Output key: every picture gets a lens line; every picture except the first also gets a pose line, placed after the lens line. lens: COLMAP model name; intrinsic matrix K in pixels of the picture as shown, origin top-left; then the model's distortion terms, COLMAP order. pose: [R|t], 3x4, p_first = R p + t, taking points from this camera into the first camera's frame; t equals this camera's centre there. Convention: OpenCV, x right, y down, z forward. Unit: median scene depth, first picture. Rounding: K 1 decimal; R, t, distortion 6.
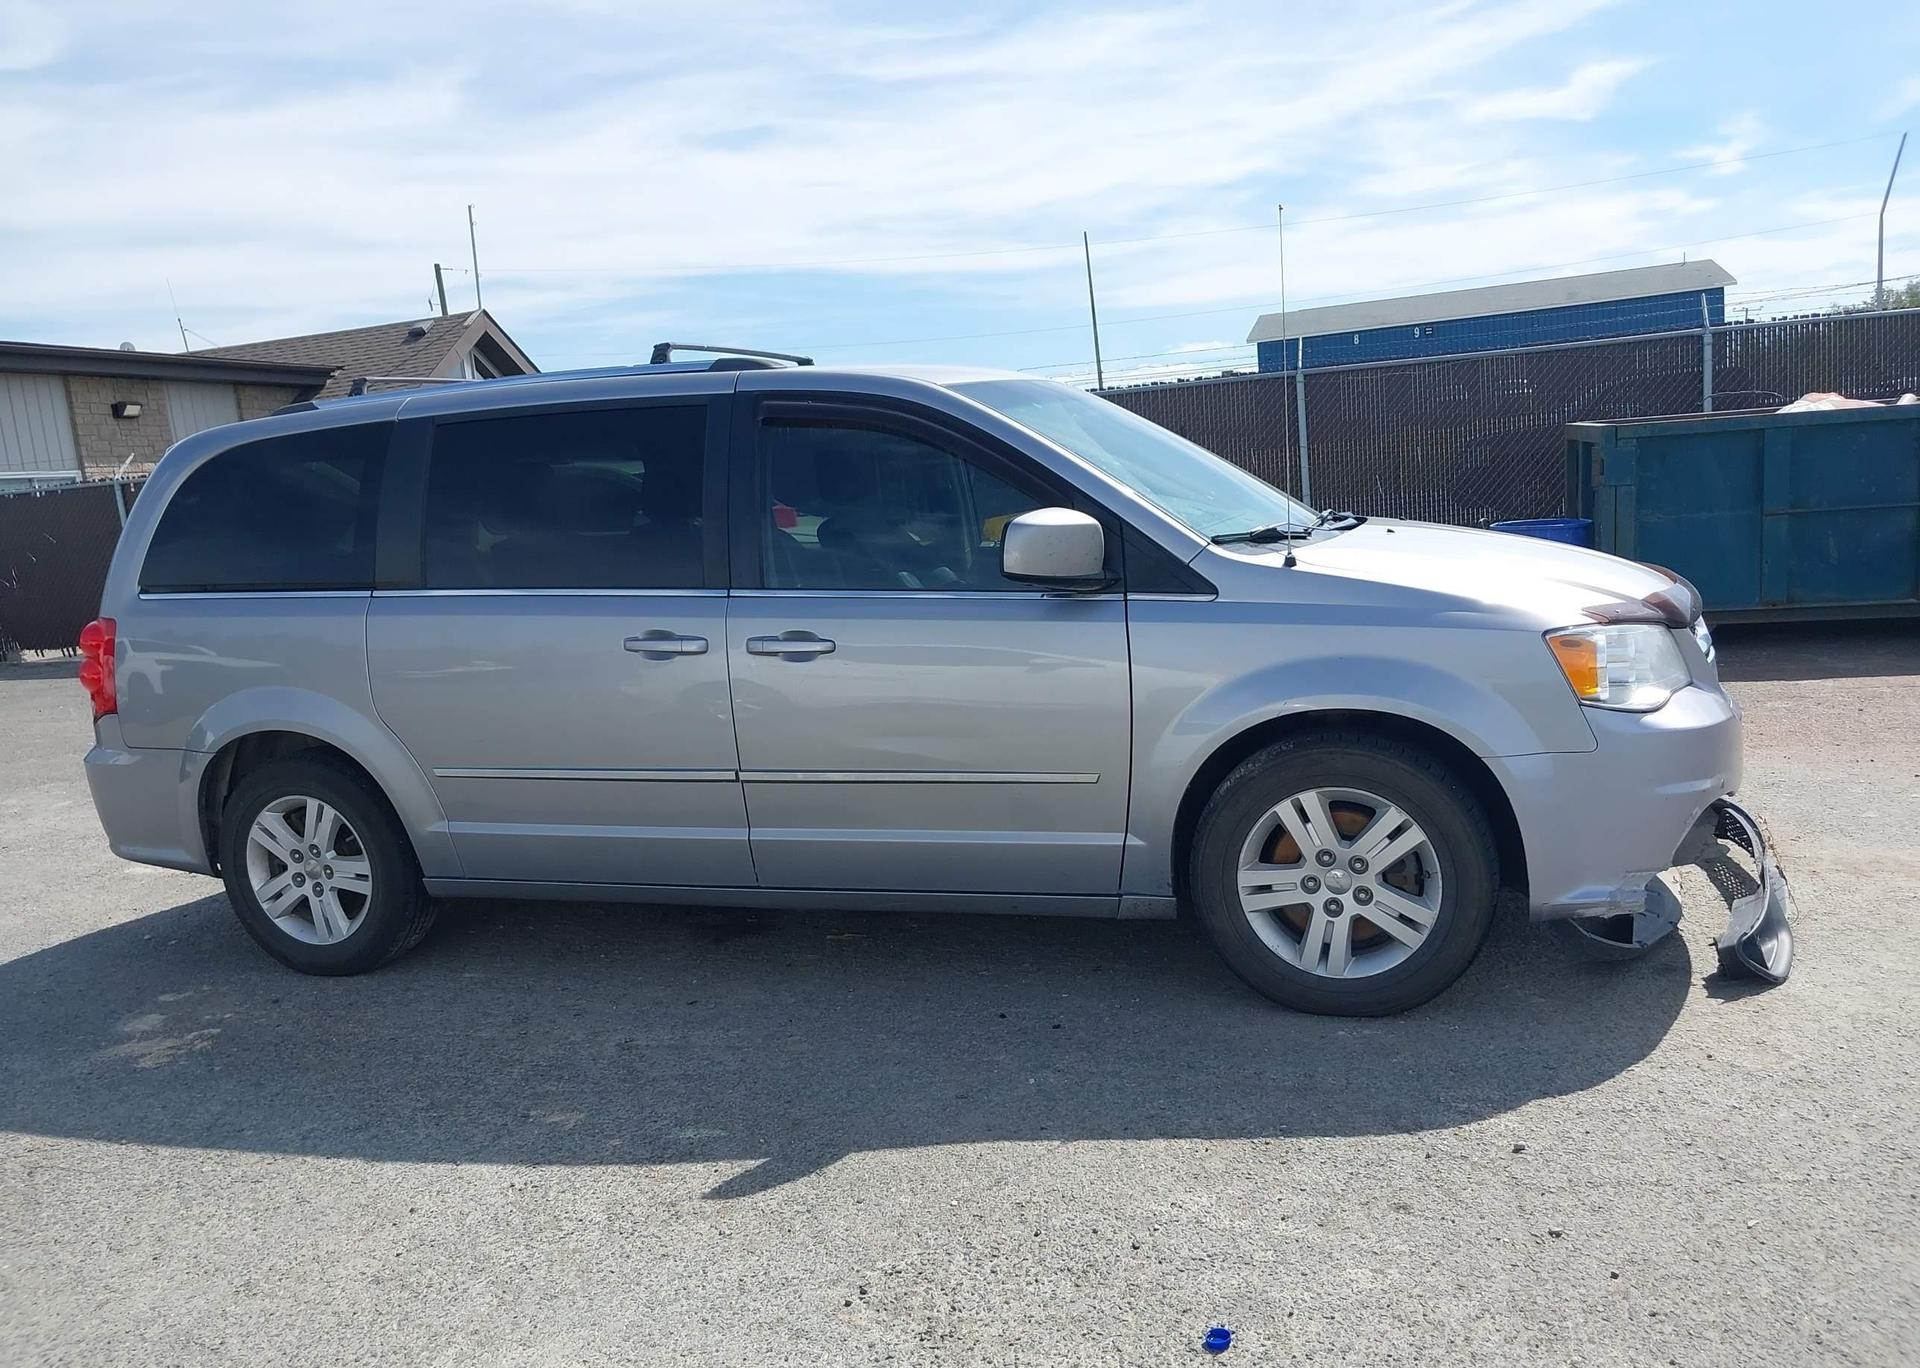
lens RADIAL K [[1573.9, 0, 1016.3], [0, 1573.9, 683.4], [0, 0, 1]] dist [-0.009706, 0.005873]
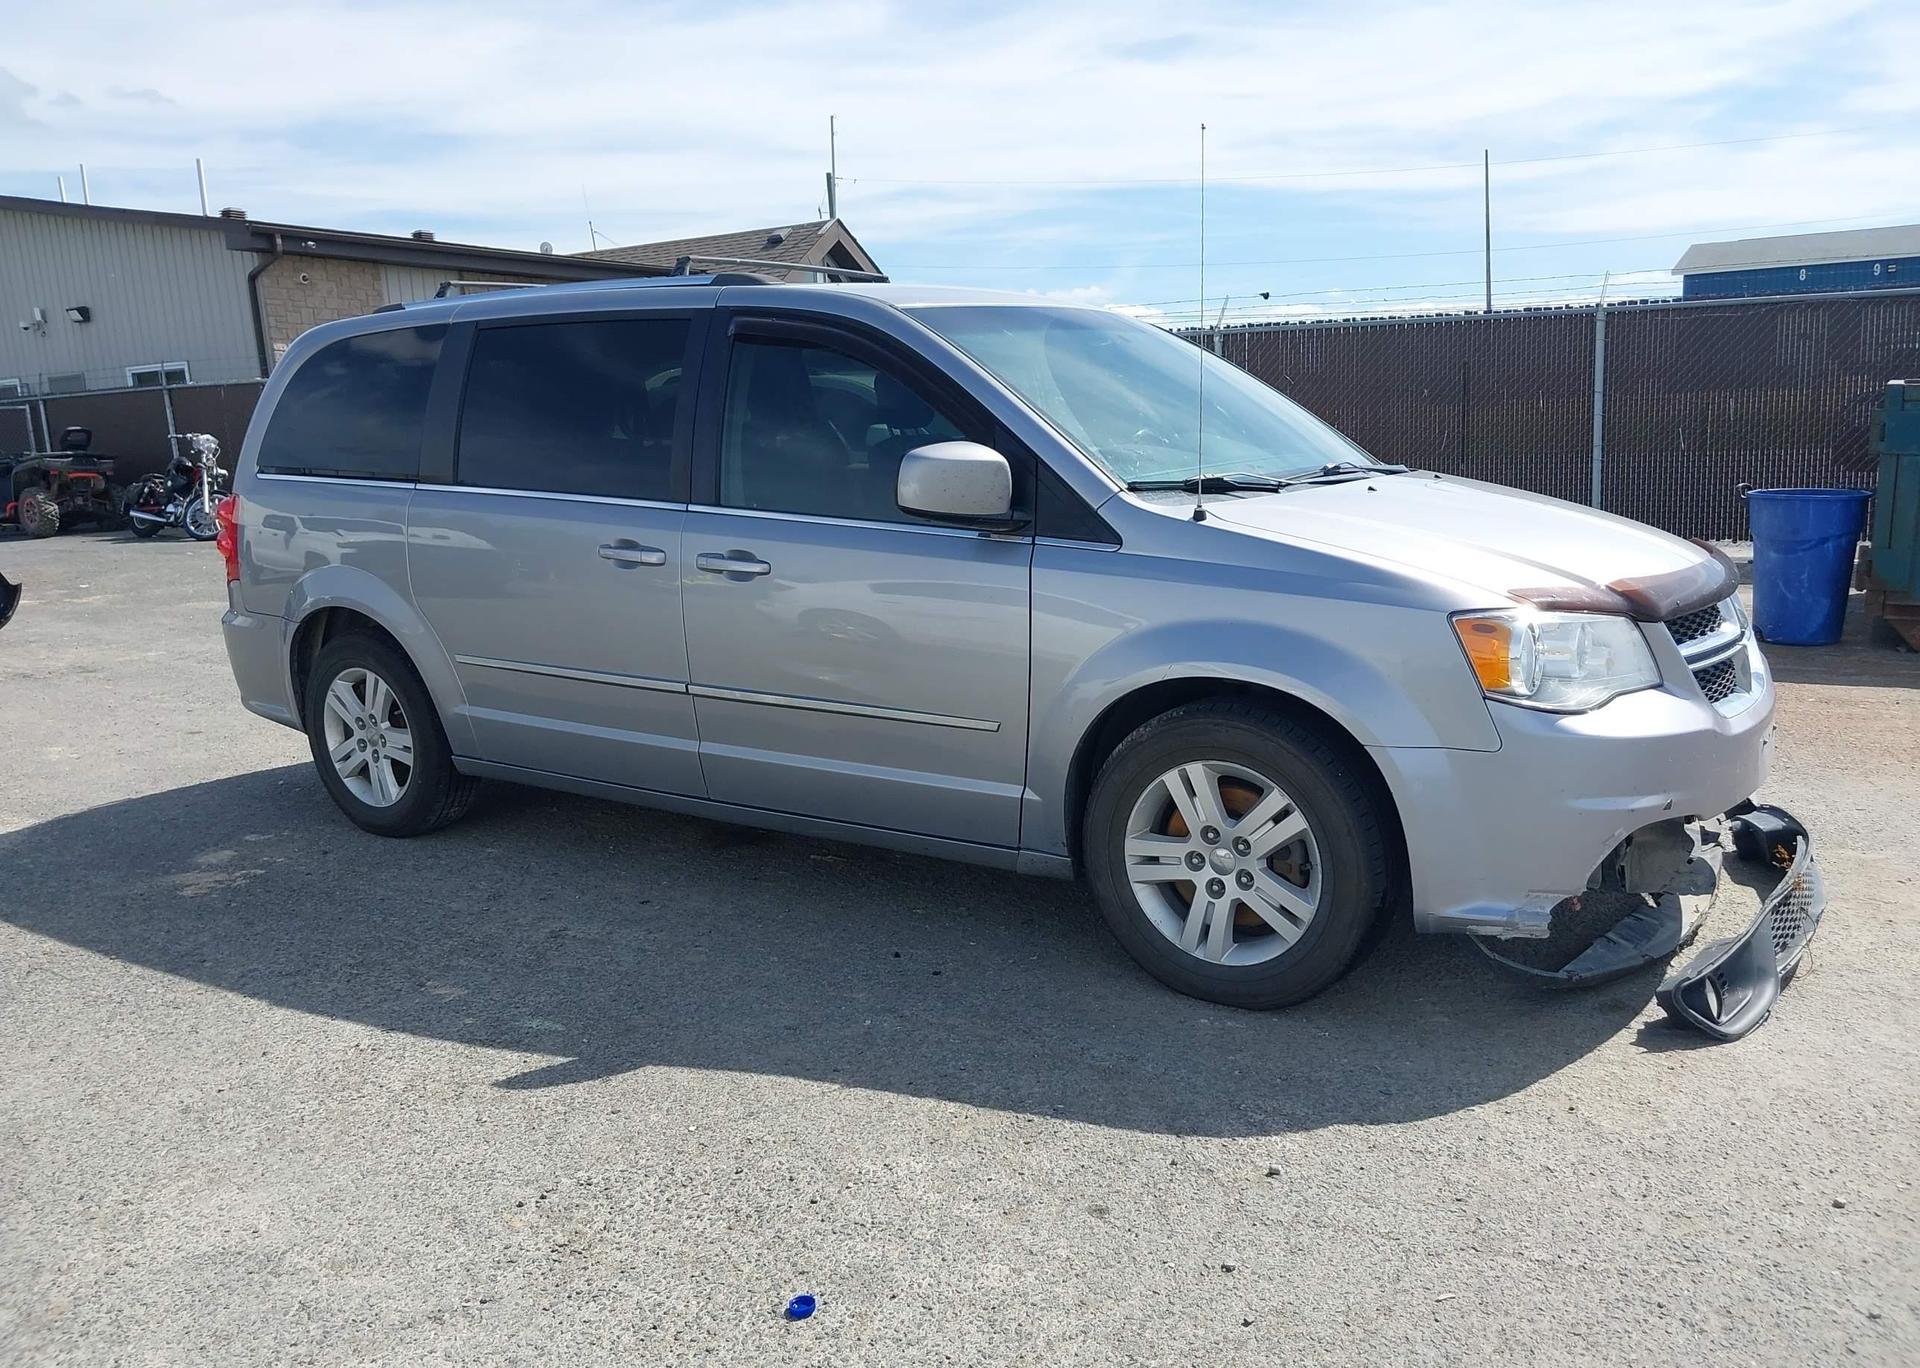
lens RADIAL K [[1581.8, 0, 1002.4], [0, 1581.8, 684.4], [0, 0, 1]] dist [0.009425, -0.005735]
pose [[0.964649, 0.095129, -0.245772, 0.294553], [-0.083151, 0.994808, 0.058684, -0.022538], [0.250078, -0.036173, 0.967550, 0.060696]]
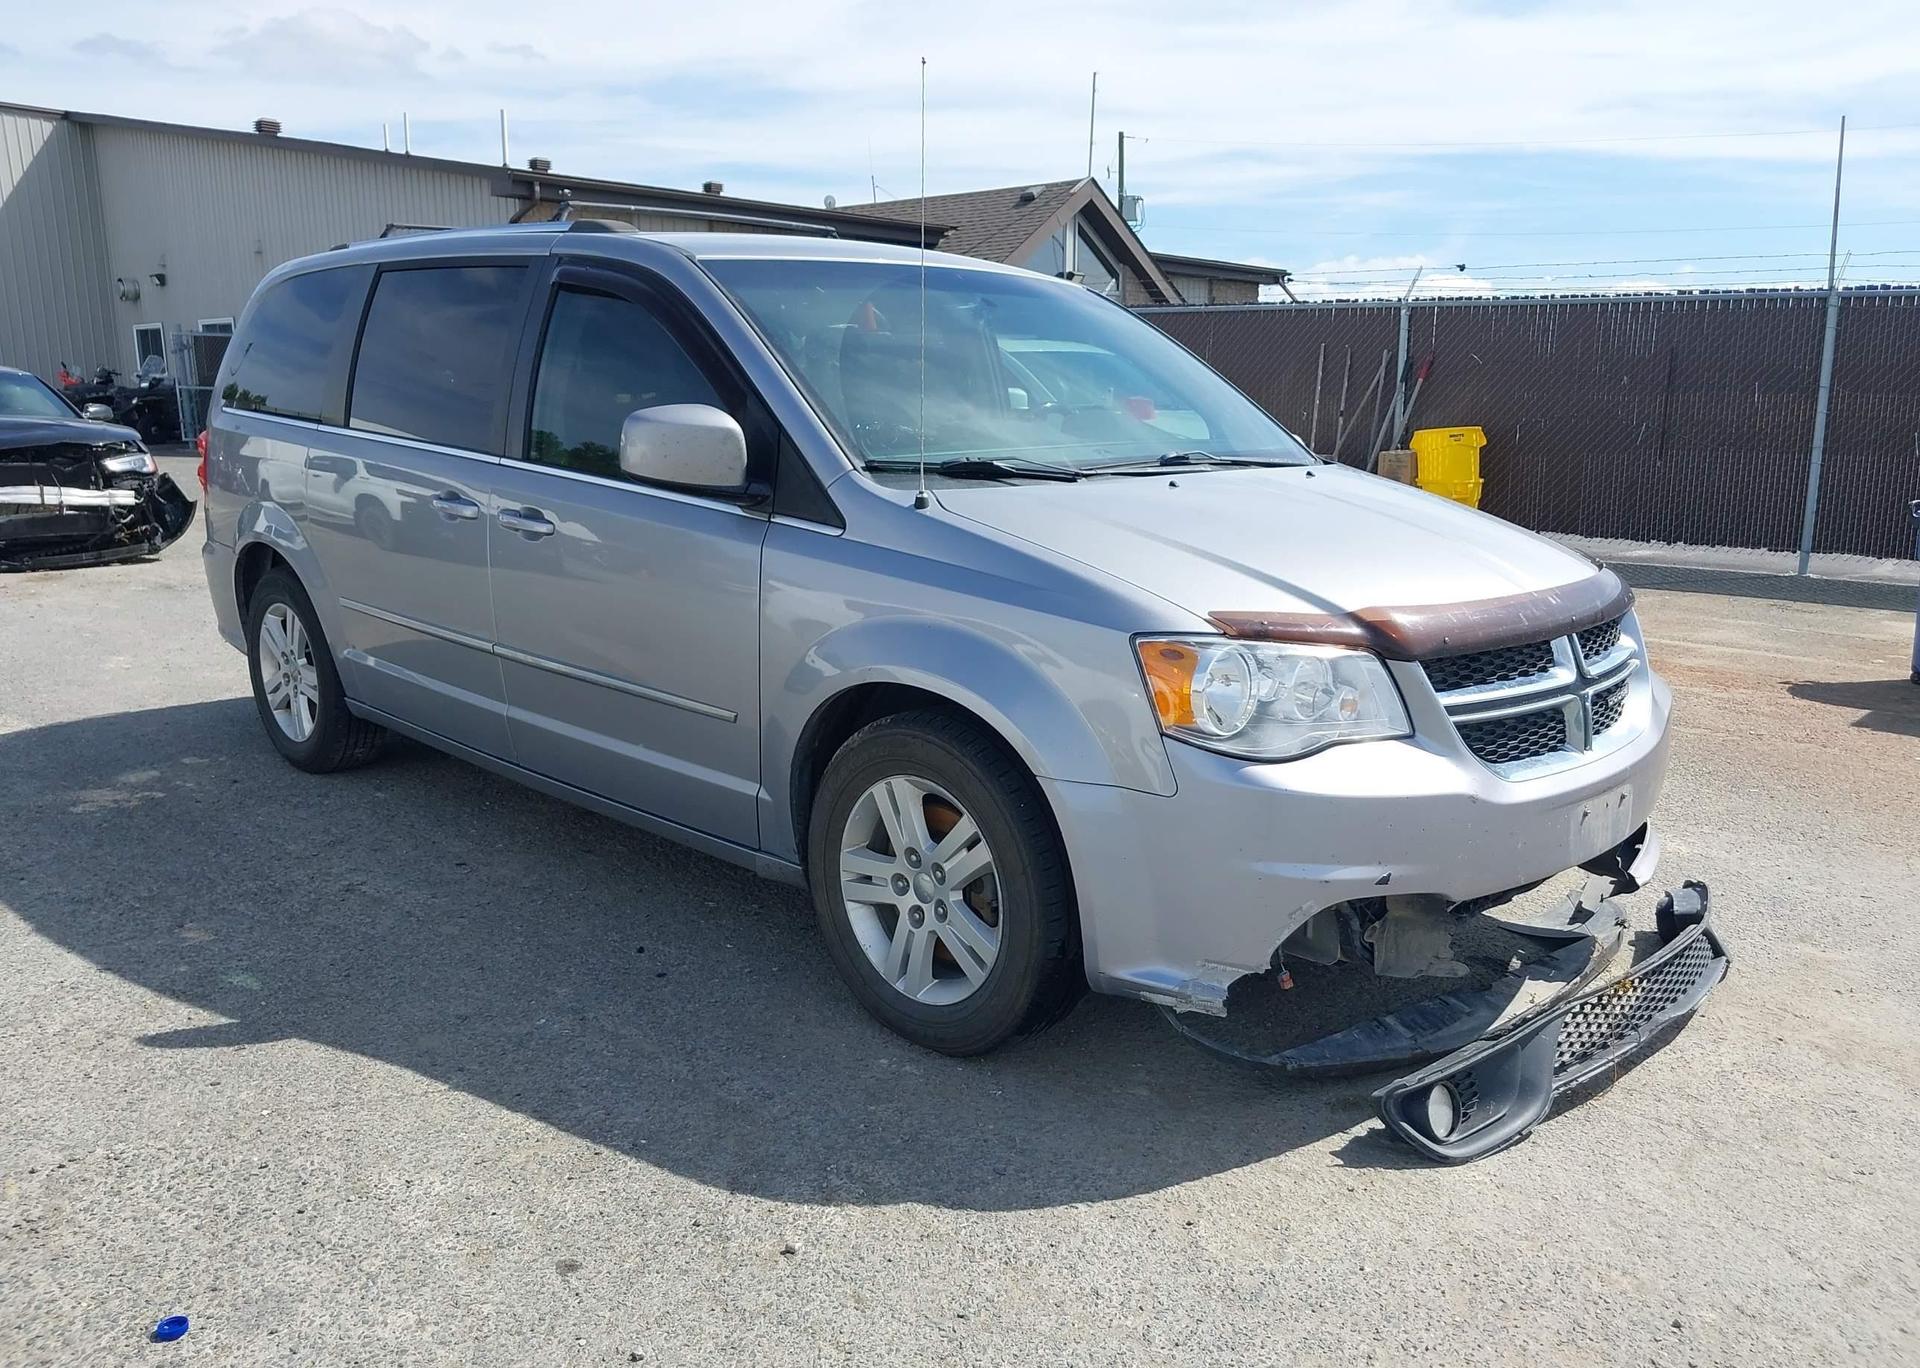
lens RADIAL K [[1581.8, 0, 1002.4], [0, 1581.8, 684.4], [0, 0, 1]] dist [0.009425, -0.005735]
pose [[0.890671, 0.175348, -0.419473, 0.568180], [-0.145426, 0.984039, 0.102564, -0.072891], [0.430762, -0.030349, 0.901955, 0.253813]]
